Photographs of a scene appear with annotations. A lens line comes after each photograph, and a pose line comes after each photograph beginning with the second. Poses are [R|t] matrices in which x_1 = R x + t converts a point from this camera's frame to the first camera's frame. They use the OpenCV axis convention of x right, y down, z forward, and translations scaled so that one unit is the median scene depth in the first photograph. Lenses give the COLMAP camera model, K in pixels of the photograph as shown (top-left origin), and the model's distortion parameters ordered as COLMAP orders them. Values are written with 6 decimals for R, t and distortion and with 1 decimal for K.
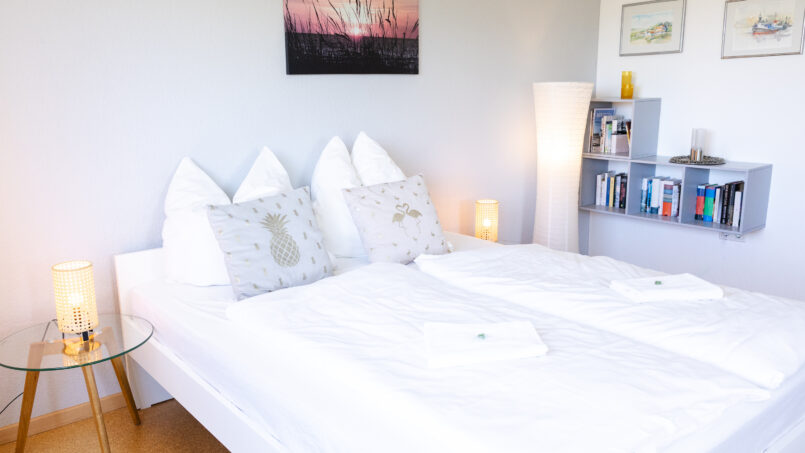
lens RADIAL K [[640.0, 0, 400.7], [0, 640.0, 228.1], [0, 0, 1]] dist [0.012704, 0.010759]
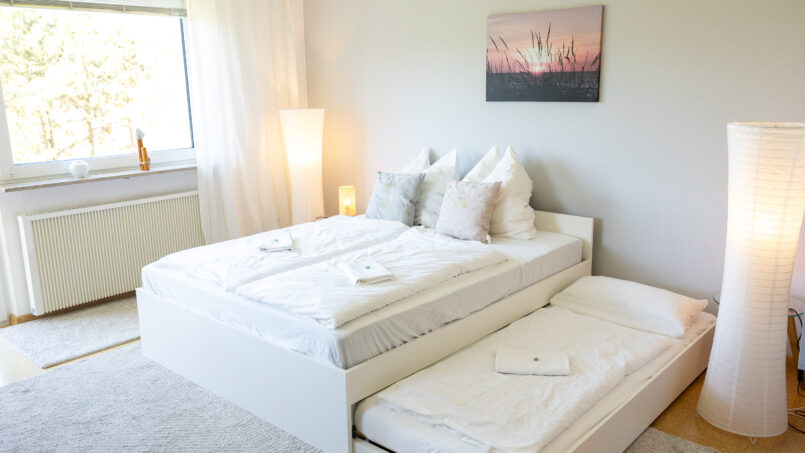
lens RADIAL K [[640.0, 0, 404.0], [0, 640.0, 228.3], [0, 0, 1]] dist [0.012704, 0.010759]
pose [[0.159291, 0.224810, -0.961294, 1.194884], [-0.211060, 0.958969, 0.189293, -0.183932], [0.964407, 0.172738, 0.200204, 0.528672]]
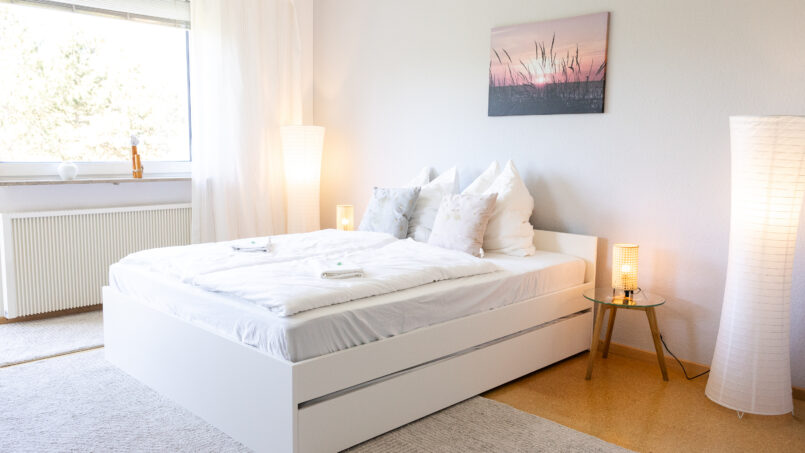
lens RADIAL K [[640.0, 0, 402.7], [0, 640.0, 227.6], [0, 0, 1]] dist [0.012704, 0.010759]
pose [[0.101408, 0.133429, -0.985857, 1.149717], [-0.242342, 0.964427, 0.105600, -0.097562], [0.964876, 0.228206, 0.130136, 0.638452]]
